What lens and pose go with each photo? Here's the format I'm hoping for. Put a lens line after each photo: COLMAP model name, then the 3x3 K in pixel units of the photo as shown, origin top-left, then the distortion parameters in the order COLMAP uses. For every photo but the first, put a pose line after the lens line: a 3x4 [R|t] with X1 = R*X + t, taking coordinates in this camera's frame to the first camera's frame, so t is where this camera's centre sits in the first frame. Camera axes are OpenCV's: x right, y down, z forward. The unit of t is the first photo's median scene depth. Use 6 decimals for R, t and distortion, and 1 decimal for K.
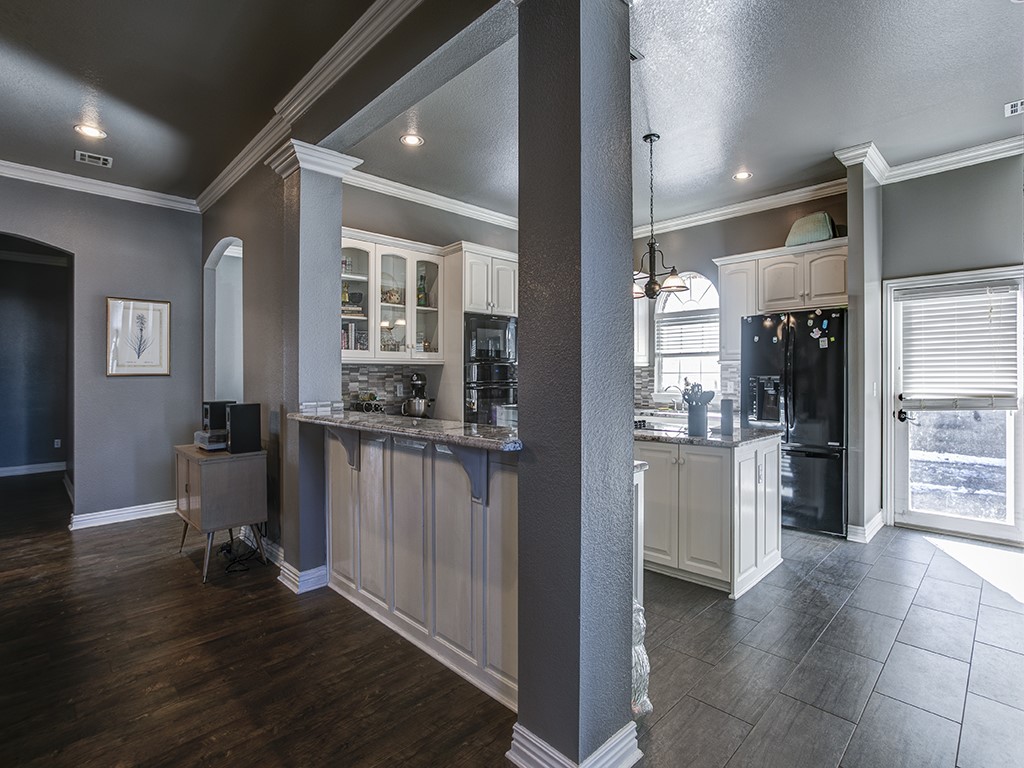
lens RADIAL K [[500.1, 0, 528.6], [0, 500.1, 376.9], [0, 0, 1]] dist [-0.020164, 0.000600]
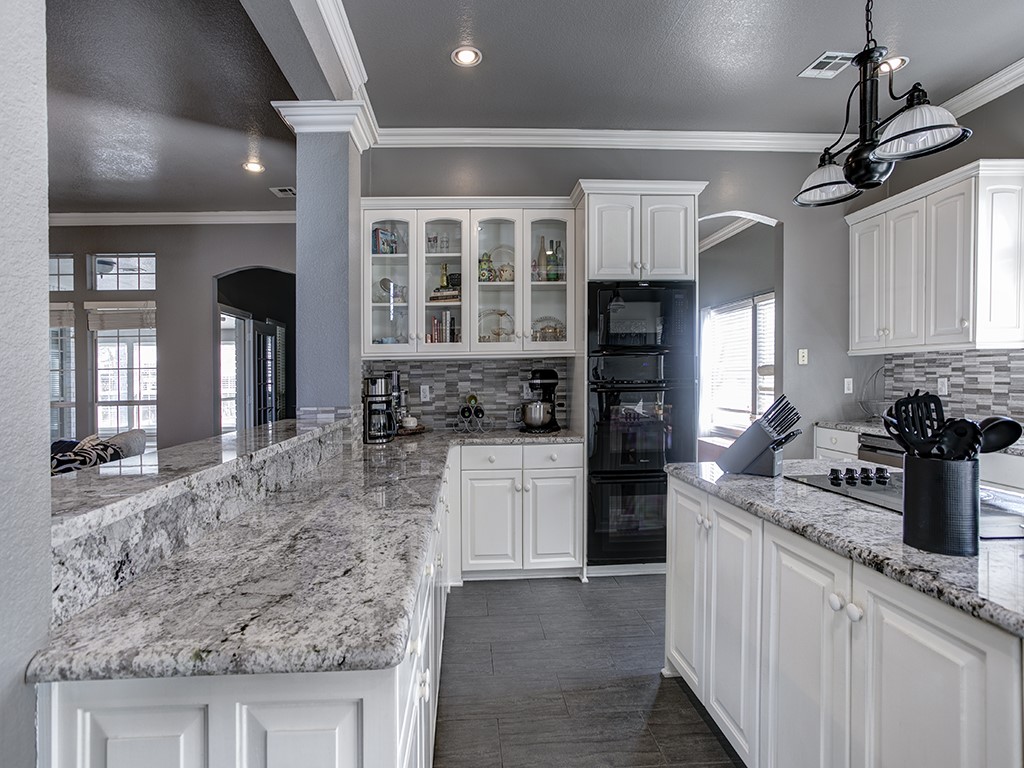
lens RADIAL K [[503.7, 0, 507.1], [0, 503.7, 376.5], [0, 0, 1]] dist [-0.045277, 0.028564]
pose [[0.742511, -0.003386, -0.669826, 0.259438], [0.009990, 0.999932, 0.006019, -0.001853], [0.669760, -0.011160, 0.742494, 0.408079]]
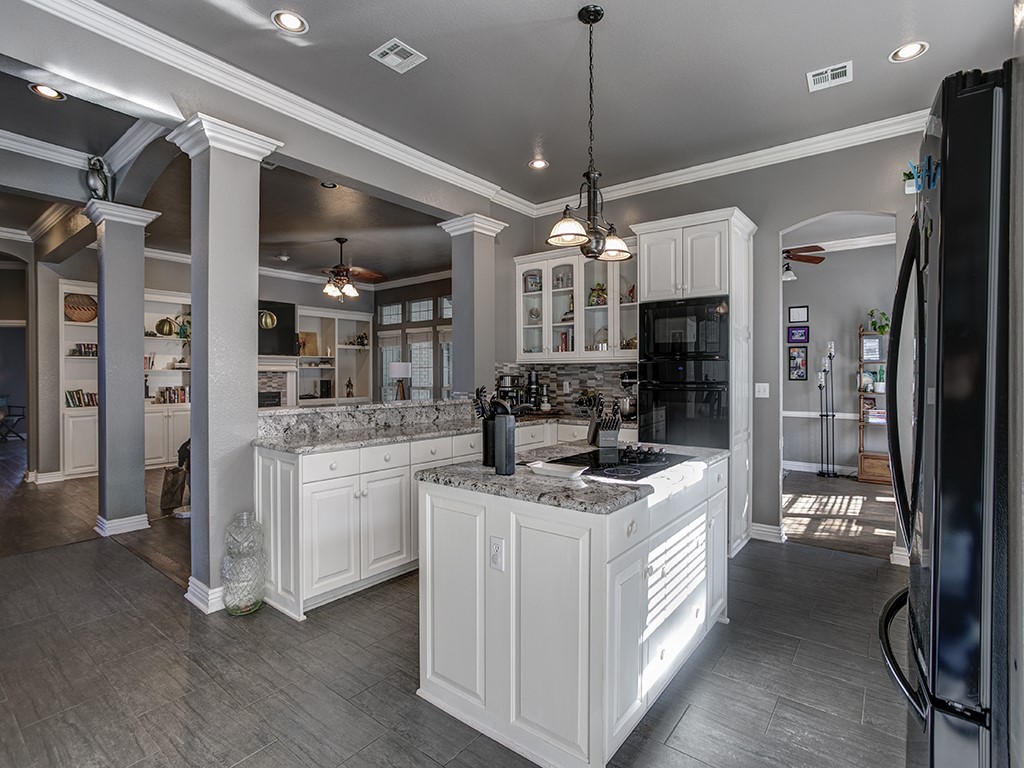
lens RADIAL K [[497.6, 0, 518.9], [0, 497.6, 375.8], [0, 0, 1]] dist [-0.026361, -0.000289]
pose [[0.140975, 0.009074, -0.989971, 0.728341], [-0.004358, 0.999954, 0.008545, -0.006664], [0.990003, 0.003110, 0.141009, 0.672649]]
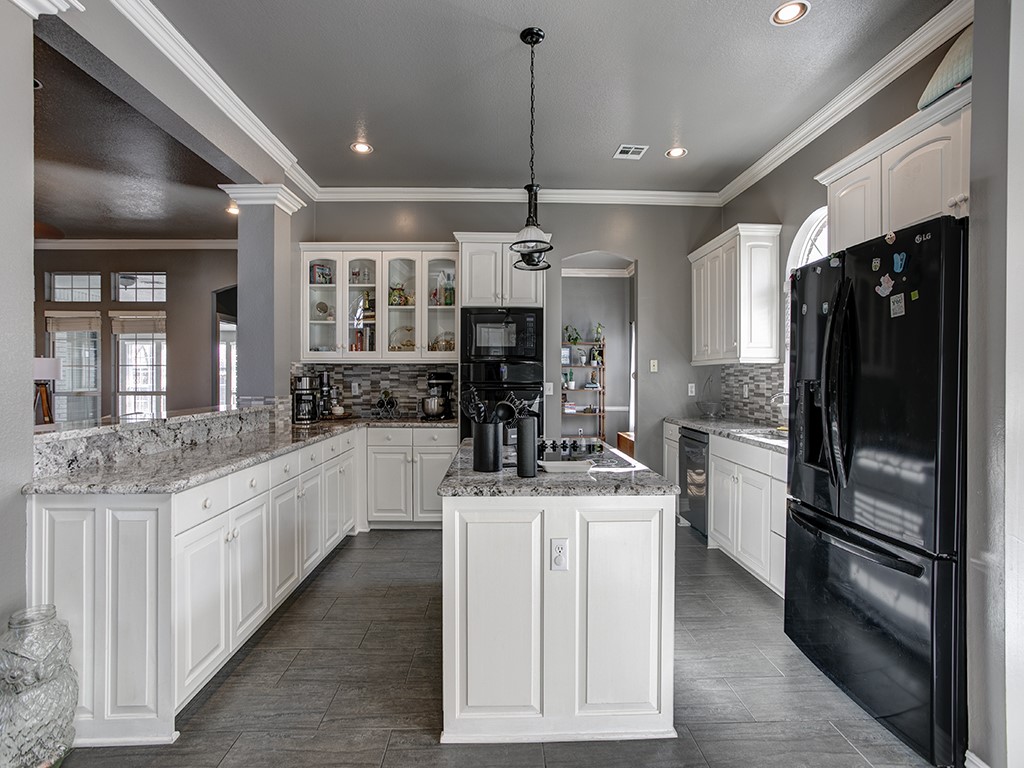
lens RADIAL K [[482.6, 0, 512.8], [0, 482.6, 379.2], [0, 0, 1]] dist [-0.036993, 0.025019]
pose [[0.724236, 0.012441, -0.689439, 0.575789], [-0.007612, 0.999921, 0.010047, -0.004886], [0.689510, -0.002029, 0.724274, 0.415716]]
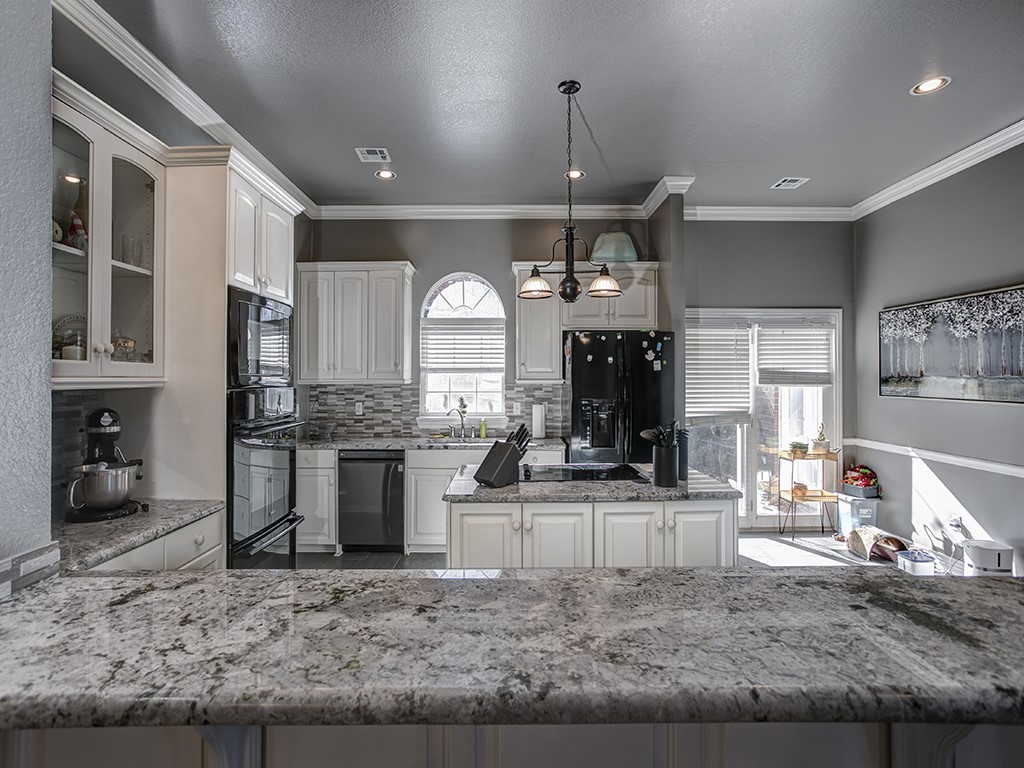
lens RADIAL K [[503.7, 0, 507.1], [0, 503.7, 376.5], [0, 0, 1]] dist [-0.045277, 0.028564]
pose [[0.715048, 0.007856, 0.699031, -0.284790], [-0.000398, 0.999941, -0.010831, -0.032292], [-0.699075, 0.007466, 0.715009, 0.446950]]
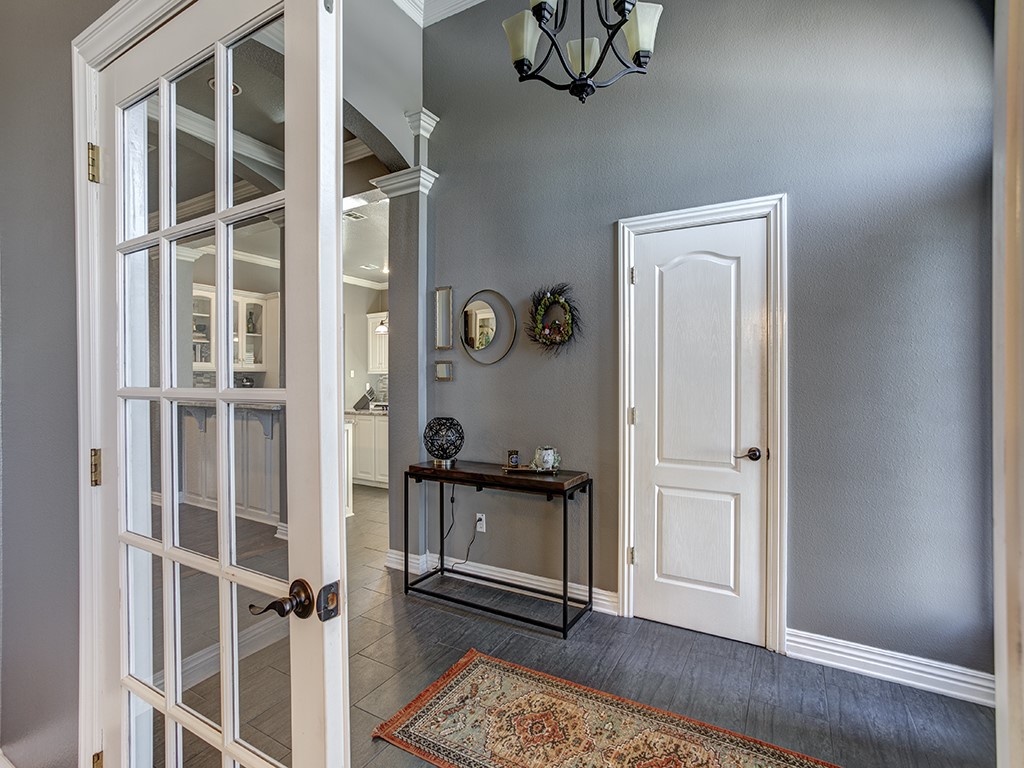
lens RADIAL K [[482.6, 0, 512.8], [0, 482.6, 379.2], [0, 0, 1]] dist [-0.036993, 0.025019]
pose [[0.966698, 0.003302, 0.255898, 0.186737], [-0.002512, 0.999991, -0.003413, 0.000296], [-0.255907, 0.002656, 0.966698, -0.606735]]
